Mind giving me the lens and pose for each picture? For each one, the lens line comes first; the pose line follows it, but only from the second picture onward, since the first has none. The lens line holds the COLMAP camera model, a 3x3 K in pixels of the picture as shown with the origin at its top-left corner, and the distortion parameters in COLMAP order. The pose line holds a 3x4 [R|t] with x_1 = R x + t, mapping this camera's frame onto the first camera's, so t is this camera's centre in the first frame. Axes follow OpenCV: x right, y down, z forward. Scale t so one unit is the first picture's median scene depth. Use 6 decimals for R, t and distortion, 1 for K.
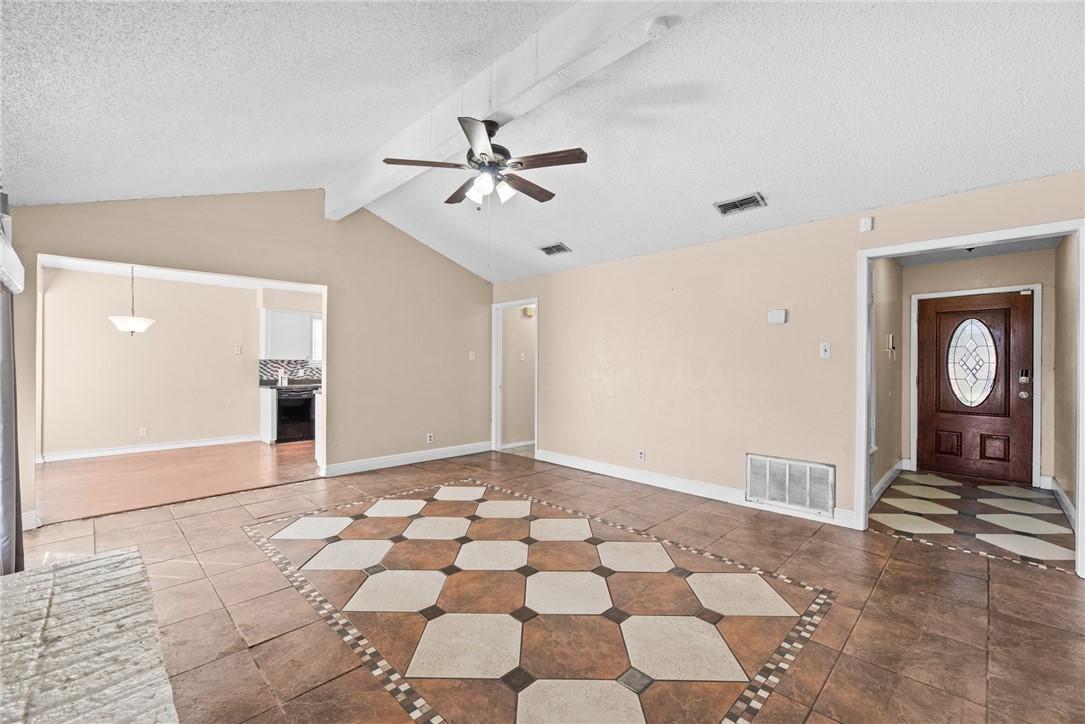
lens RADIAL K [[452.4, 0, 541.8], [0, 452.4, 366.1], [0, 0, 1]] dist [-0.001108, -0.000226]
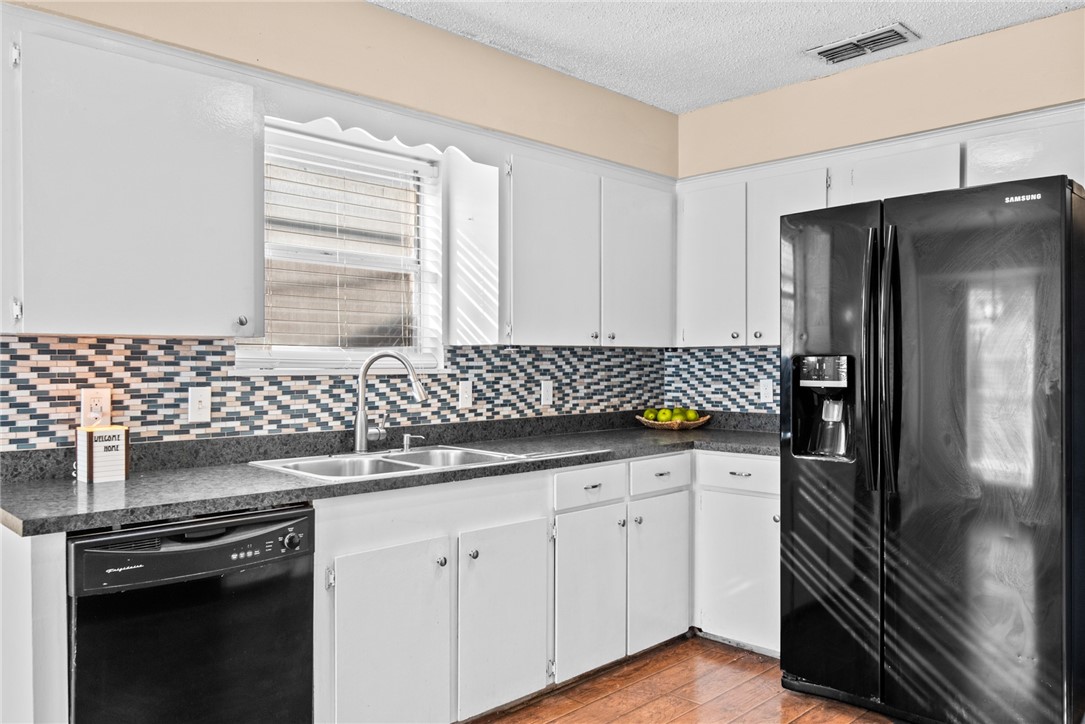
lens RADIAL K [[805.4, 0, 542.5], [0, 805.4, 362.0], [0, 0, 1]] dist [-0.005467, -0.001478]
pose [[0.999970, -0.002808, -0.007217, -0.400675], [0.002876, 0.999951, 0.009436, -0.006623], [0.007190, -0.009456, 0.999929, 0.690280]]
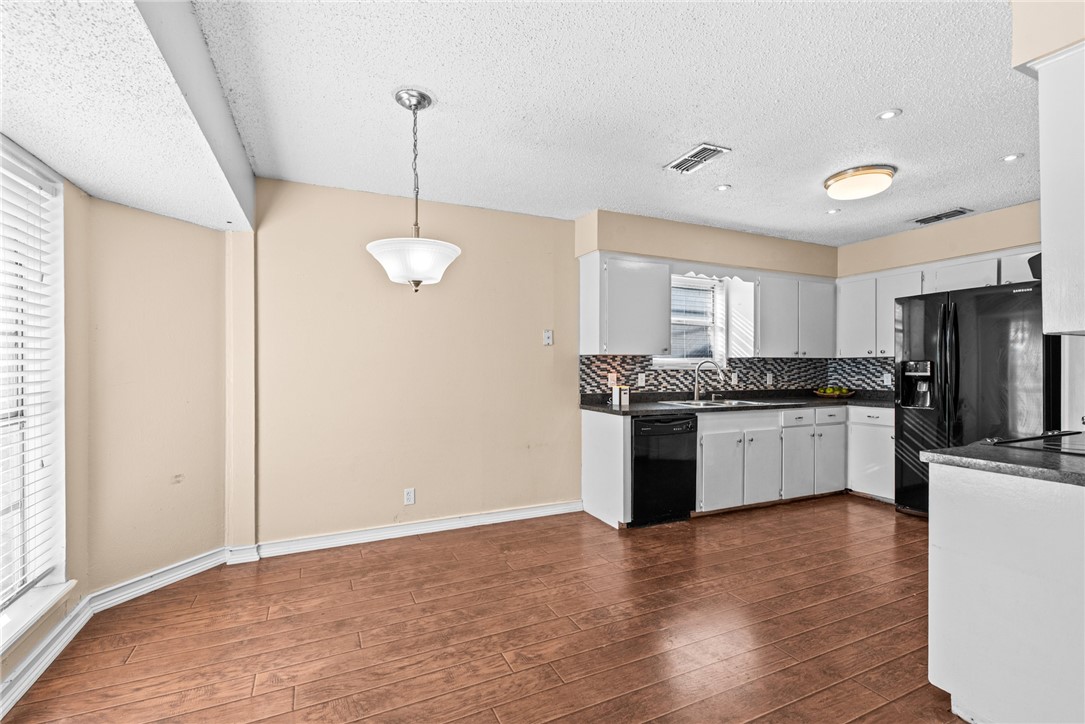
lens RADIAL K [[483.1, 0, 538.4], [0, 483.1, 366.5], [0, 0, 1]] dist [-0.007567, 0.000293]
pose [[0.934325, -0.002252, -0.356416, -0.463009], [0.004277, 0.999979, 0.004894, -0.004323], [0.356398, -0.006097, 0.934314, 0.456762]]
